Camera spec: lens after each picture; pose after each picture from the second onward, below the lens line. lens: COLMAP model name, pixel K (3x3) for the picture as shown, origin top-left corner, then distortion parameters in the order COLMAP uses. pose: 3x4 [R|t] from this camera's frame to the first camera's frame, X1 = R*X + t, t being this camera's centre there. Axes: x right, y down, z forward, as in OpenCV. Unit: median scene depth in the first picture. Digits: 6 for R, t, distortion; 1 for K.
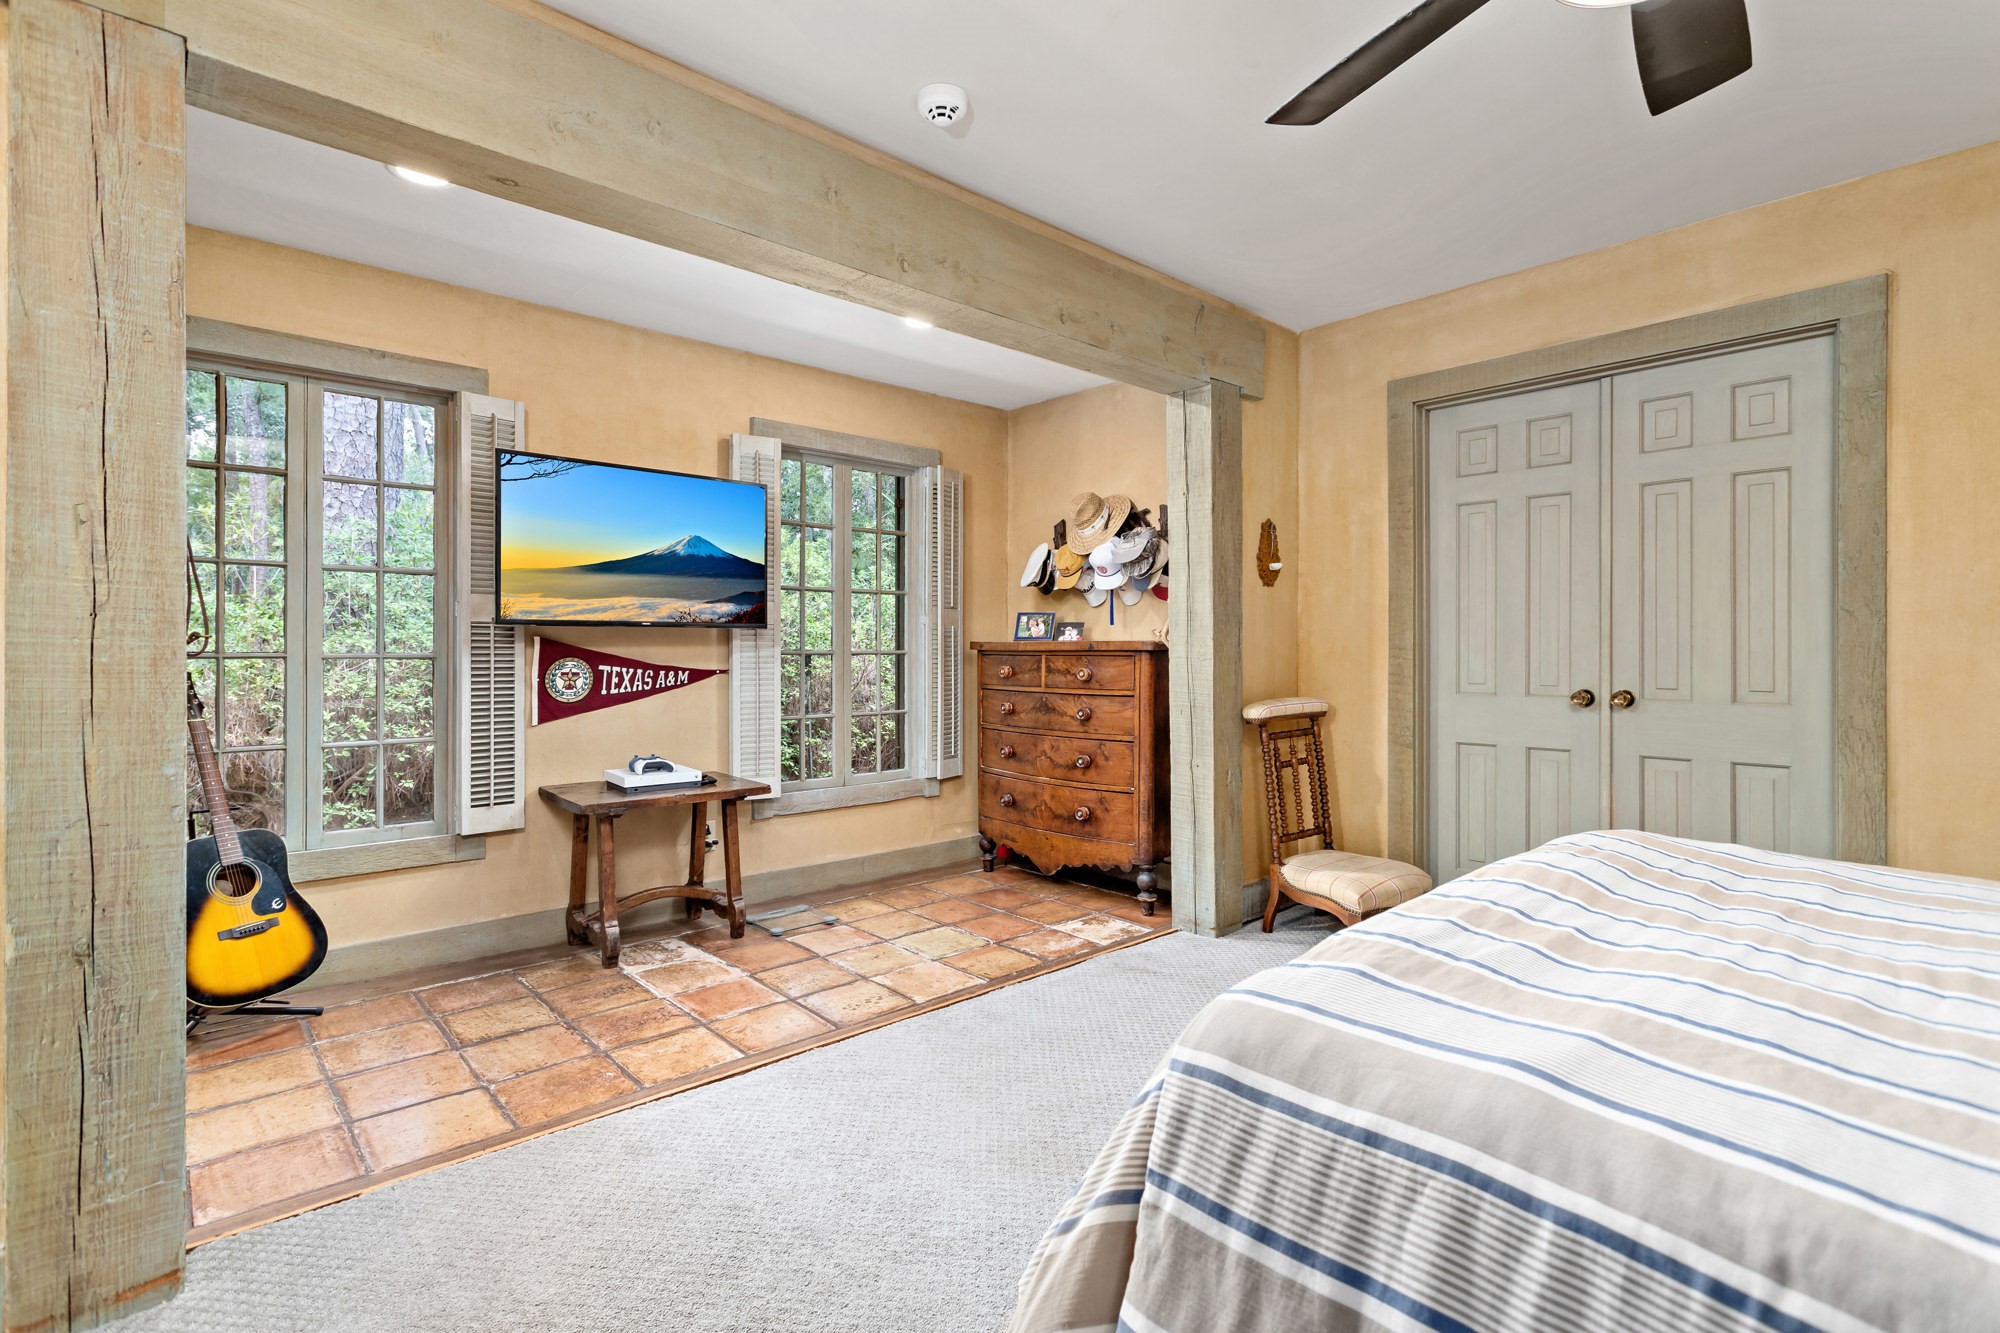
lens RADIAL K [[948.3, 0, 999.0], [0, 948.3, 637.9], [0, 0, 1]] dist [-0.001439, -0.000539]
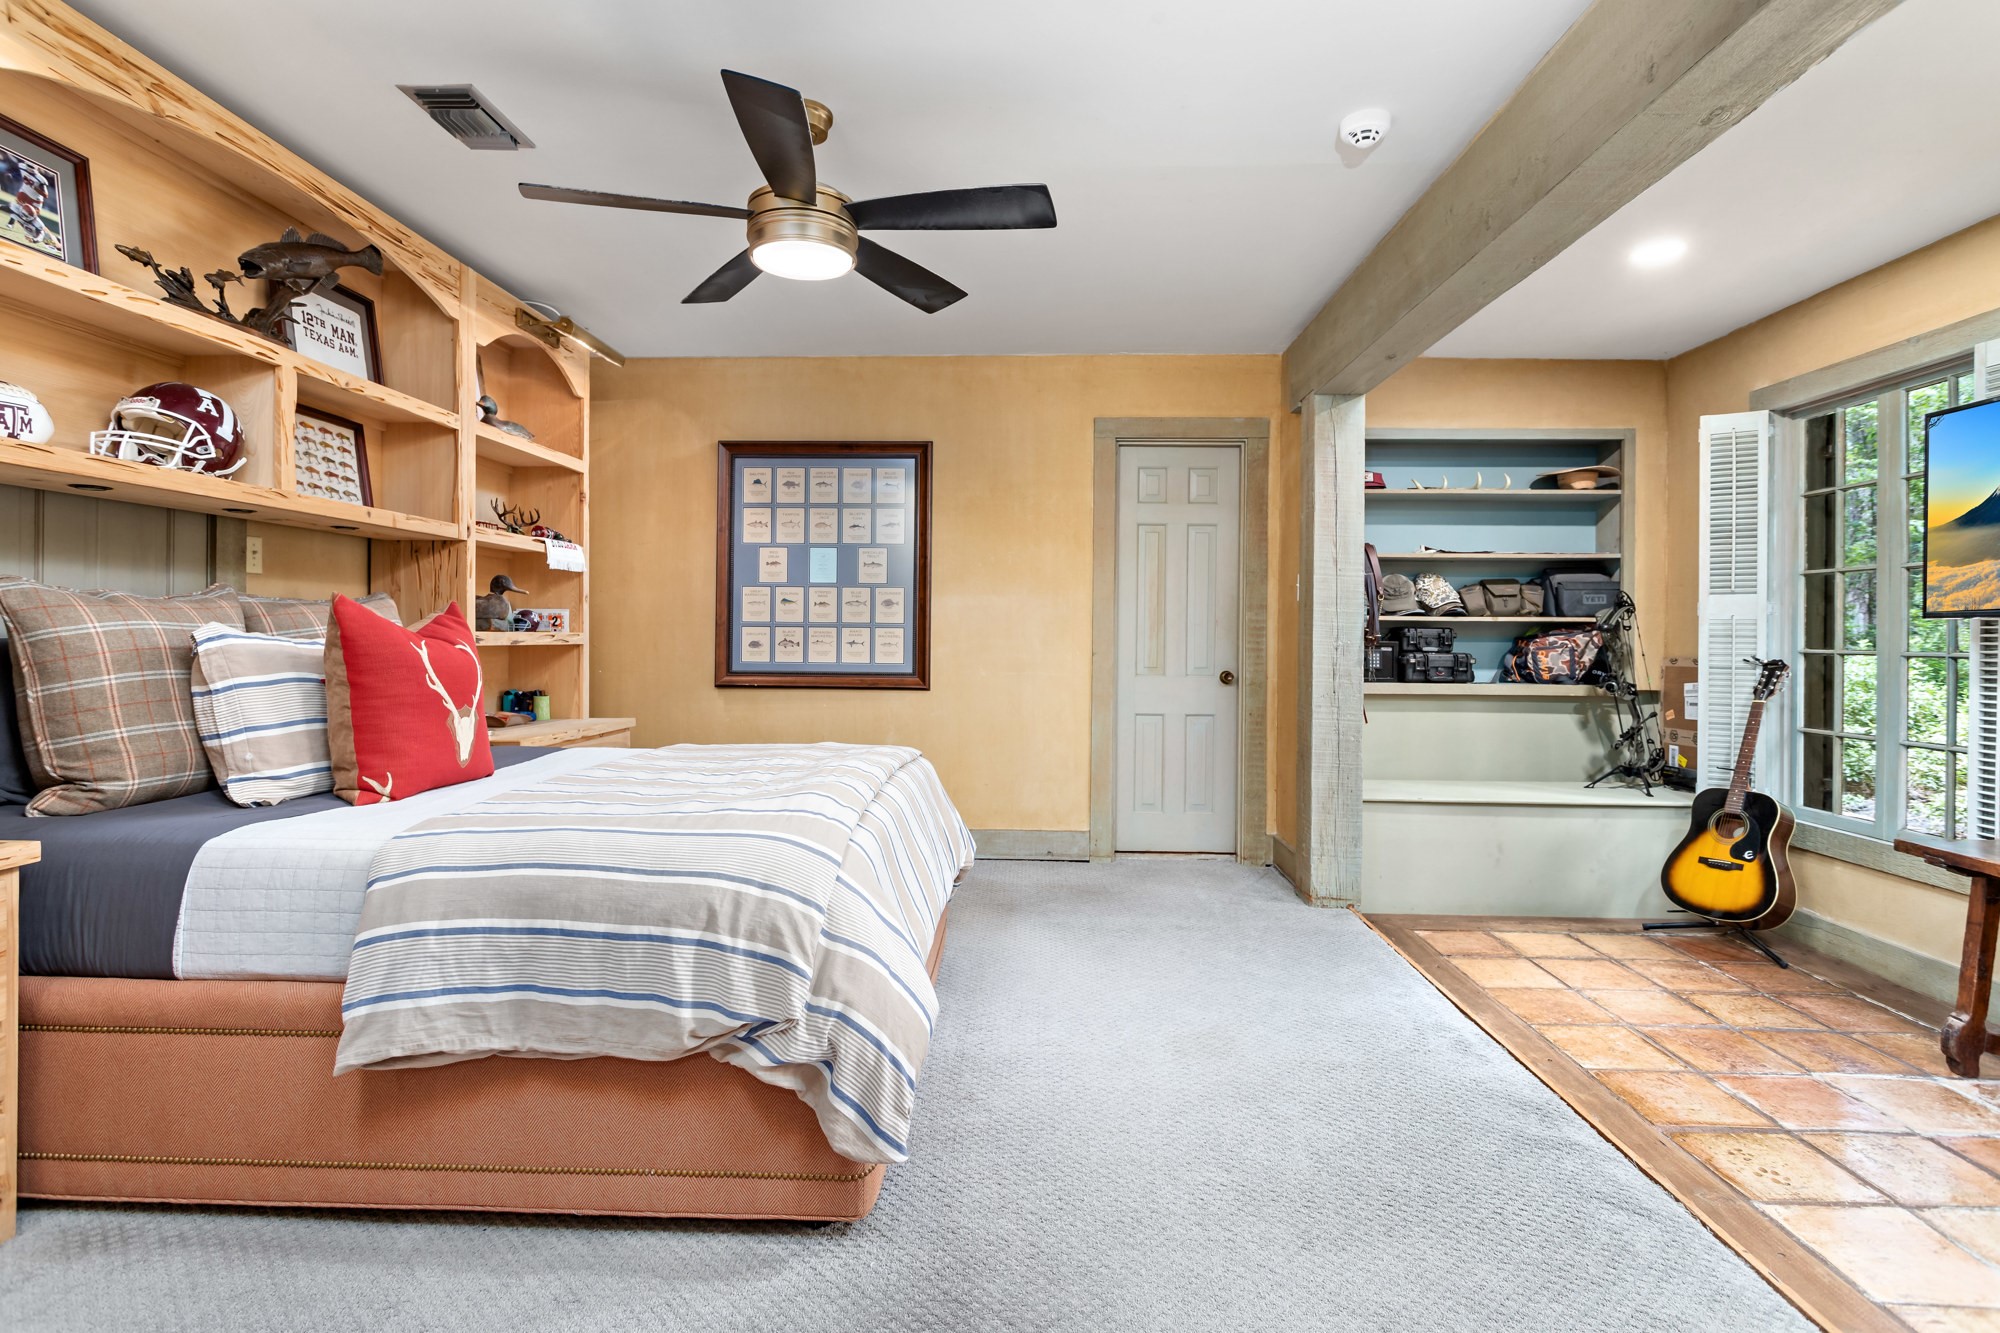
lens RADIAL K [[948.3, 0, 999.0], [0, 948.3, 637.9], [0, 0, 1]] dist [-0.001439, -0.000539]
pose [[-0.695869, -0.002156, -0.718165, 0.776387], [-0.002426, 0.999997, -0.000652, 0.005168], [0.718164, 0.001289, -0.695872, 1.145946]]
